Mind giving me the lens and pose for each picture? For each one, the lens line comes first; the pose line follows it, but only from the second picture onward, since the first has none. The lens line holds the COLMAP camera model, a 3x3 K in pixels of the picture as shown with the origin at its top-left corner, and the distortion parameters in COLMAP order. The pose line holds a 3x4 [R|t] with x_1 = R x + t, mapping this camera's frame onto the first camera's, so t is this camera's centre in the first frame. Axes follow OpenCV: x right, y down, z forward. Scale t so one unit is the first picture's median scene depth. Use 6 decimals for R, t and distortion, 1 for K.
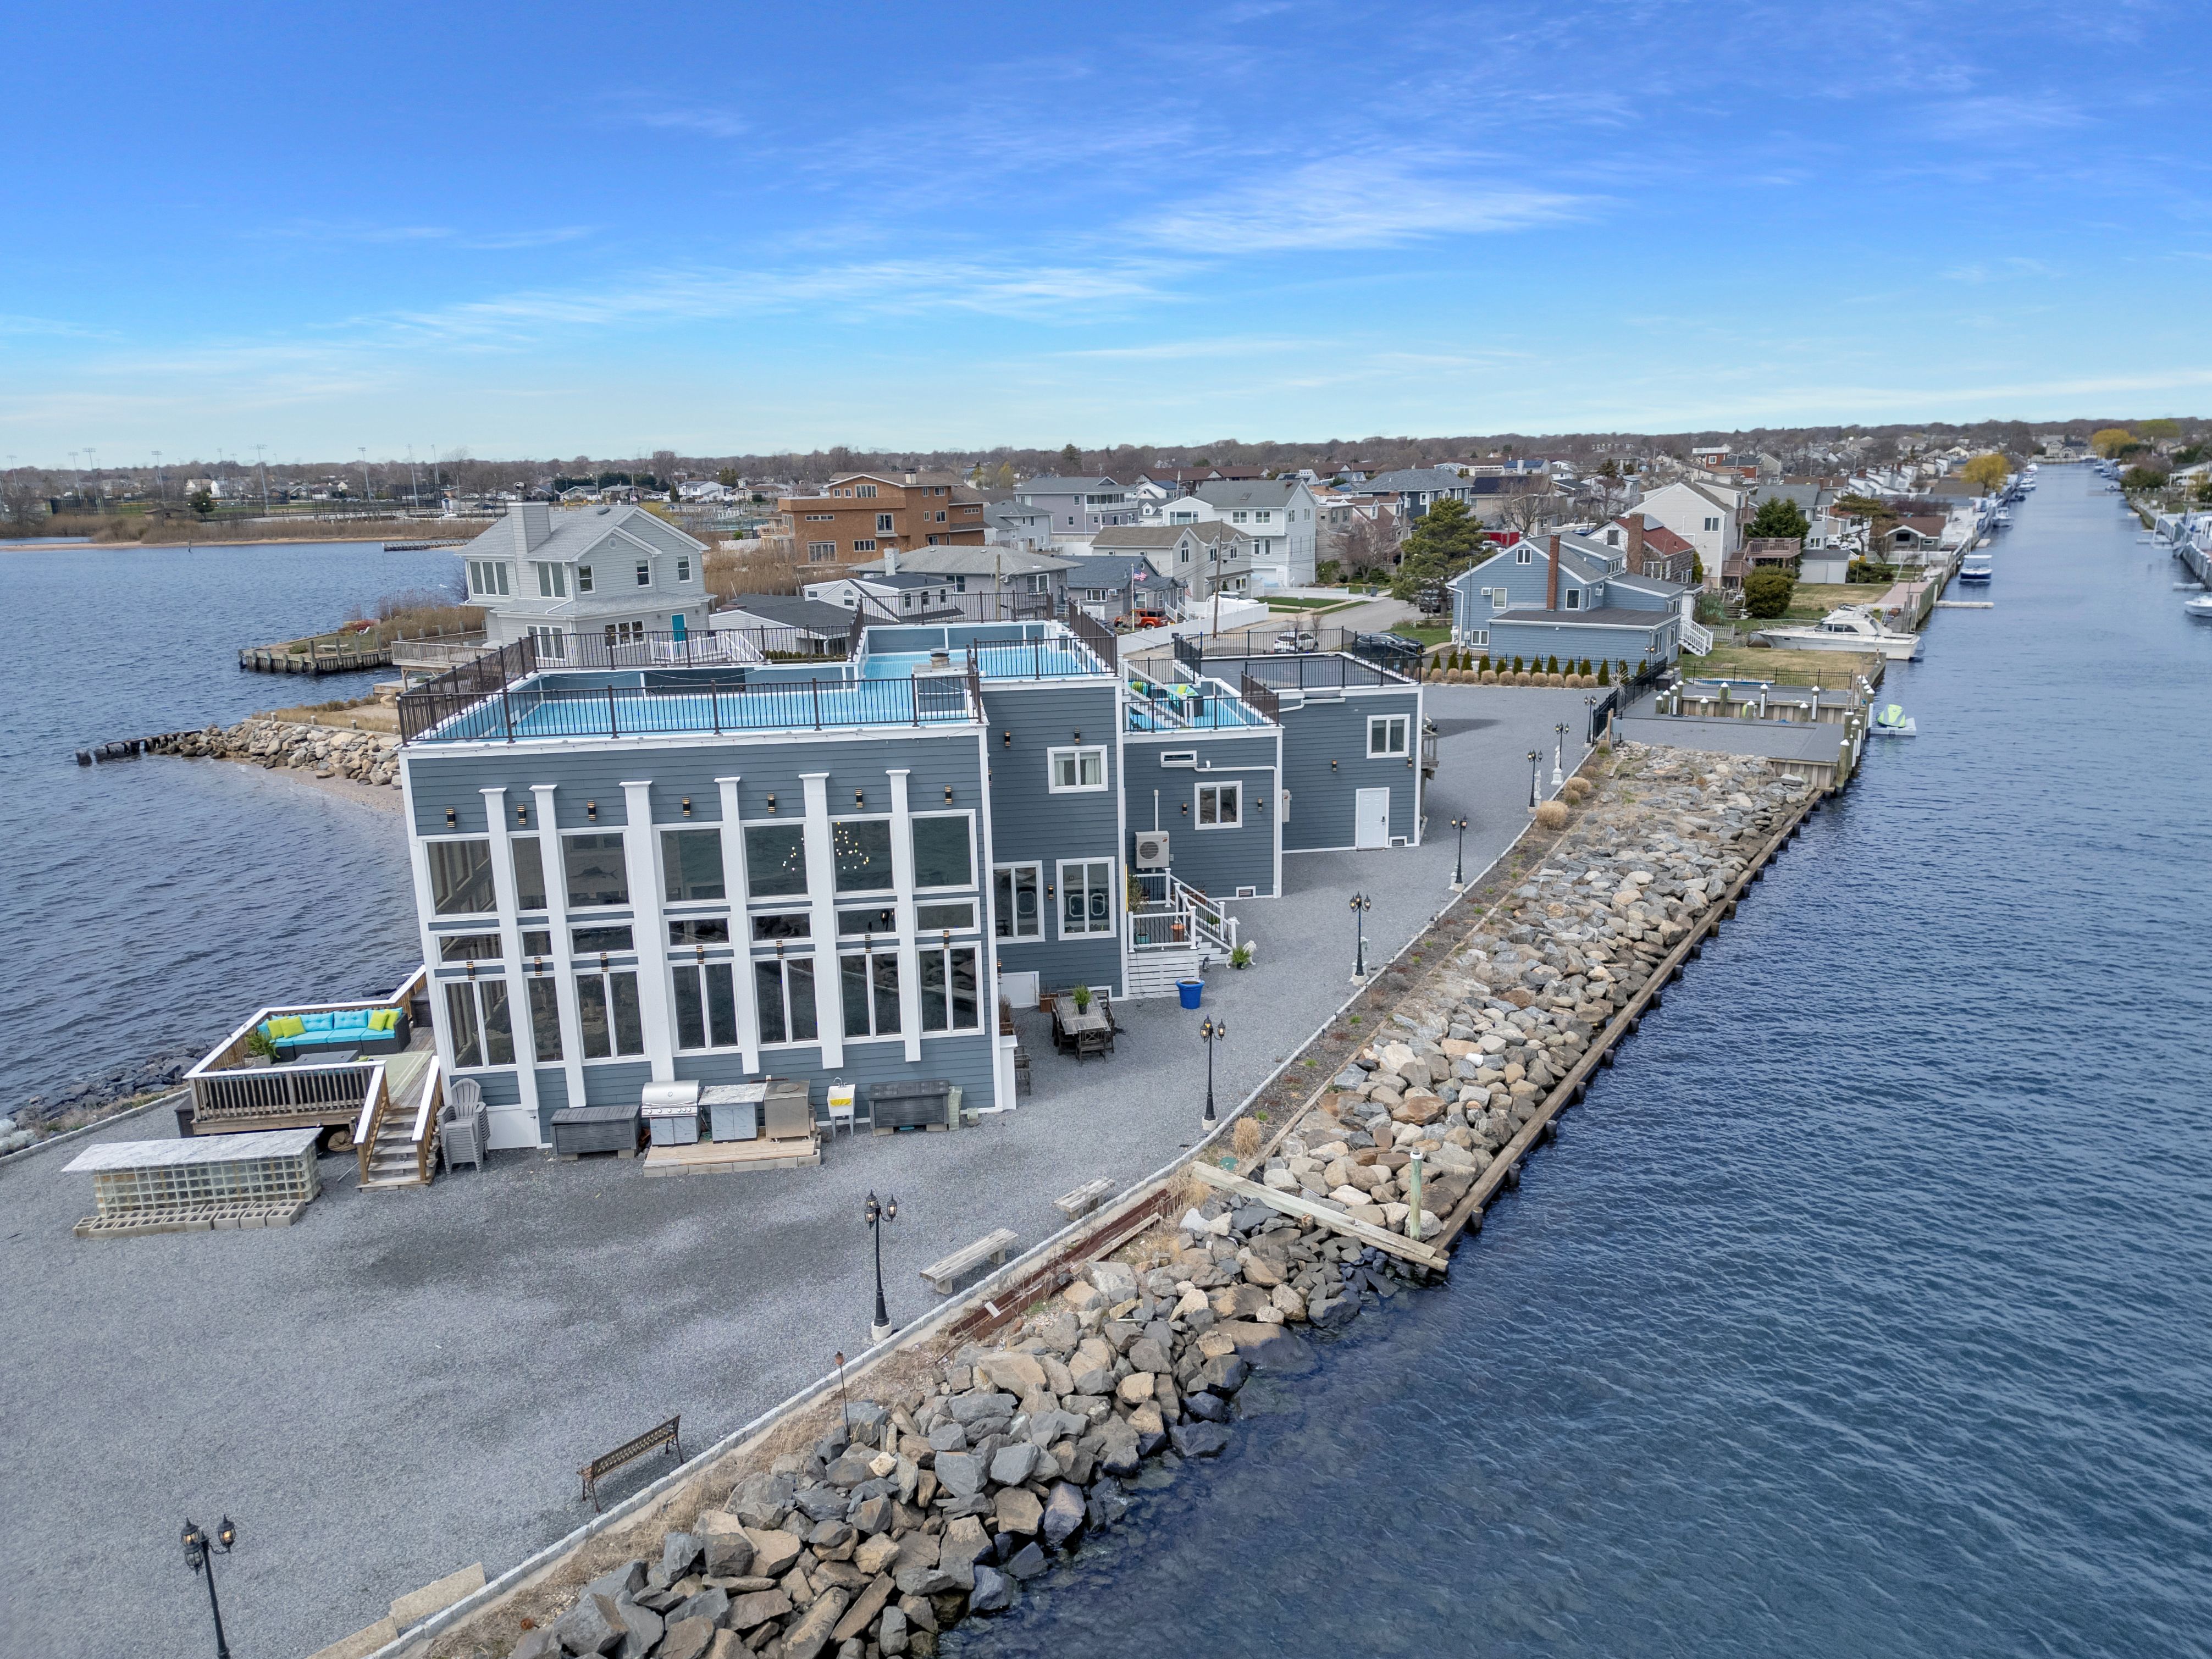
lens RADIAL K [[1519.5, 0, 1106.0], [0, 1519.5, 829.5], [0, 0, 1]] dist [0.086563, -0.090821]
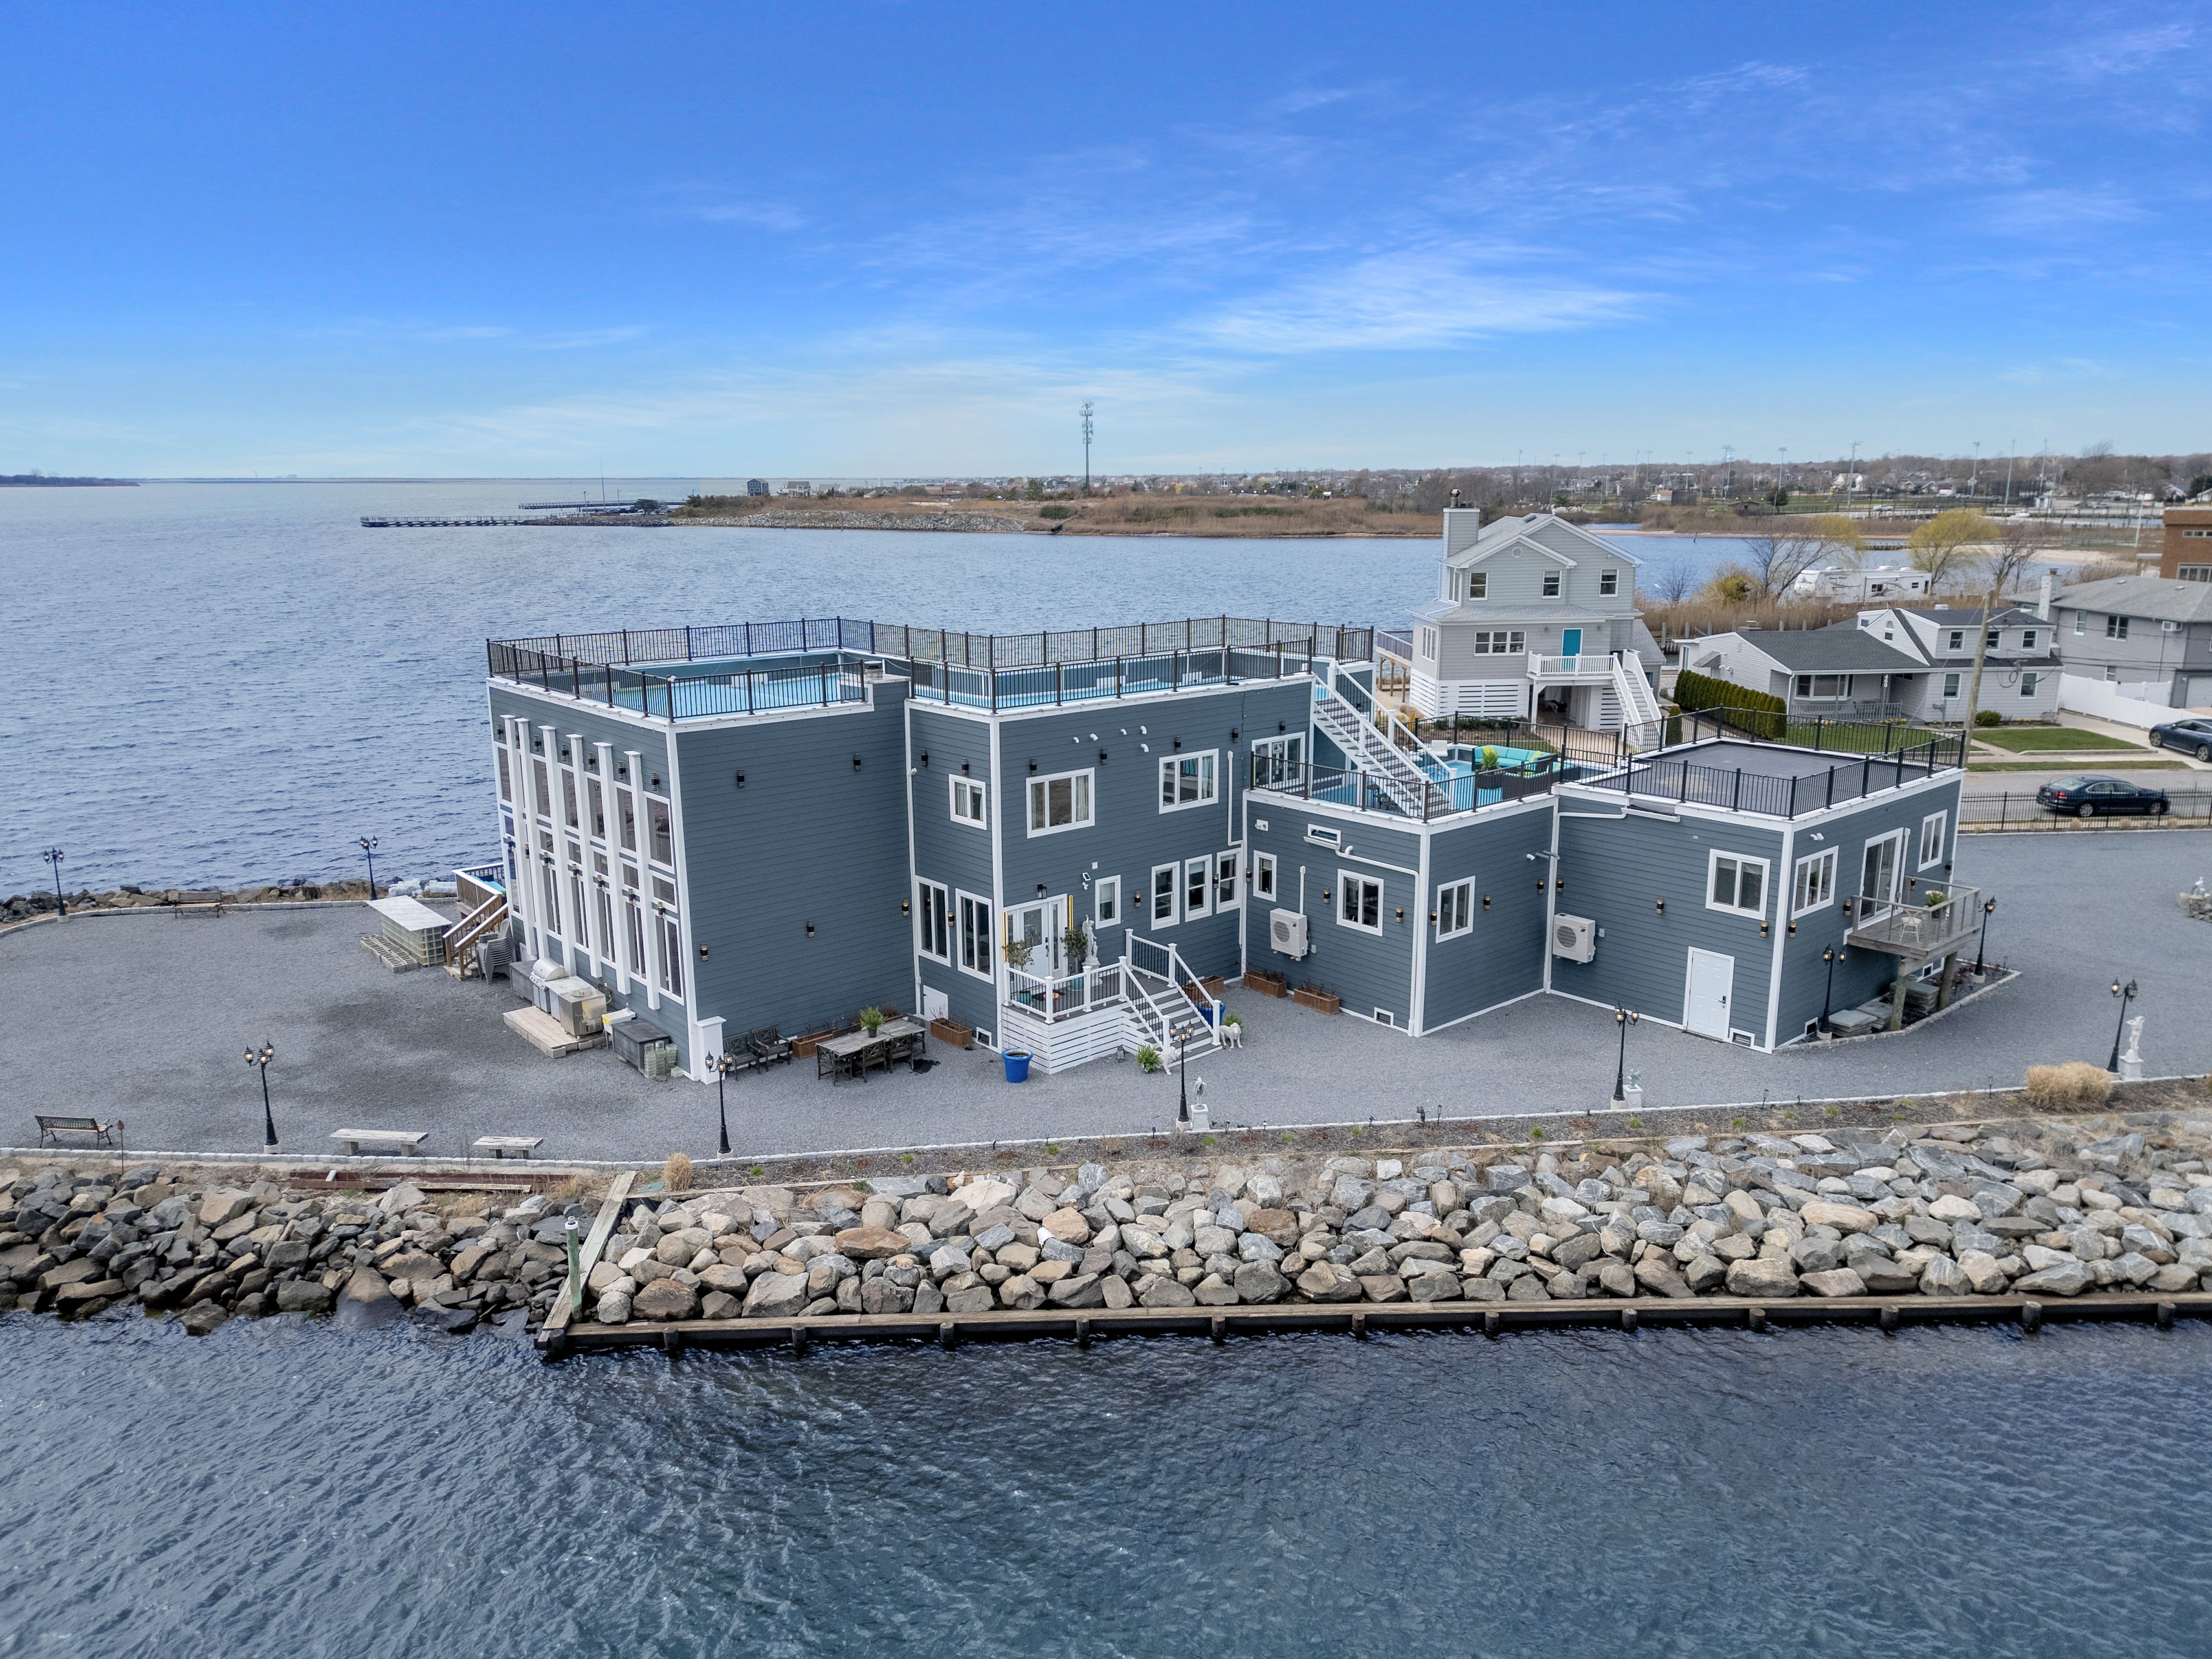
lens RADIAL K [[1519.5, 0, 1106.0], [0, 1519.5, 829.5], [0, 0, 1]] dist [0.086563, -0.090821]
pose [[0.561653, 0.203610, -0.801928, 0.618027], [-0.200817, 0.973811, 0.106603, -0.109002], [0.802632, 0.101167, 0.587832, 0.378585]]
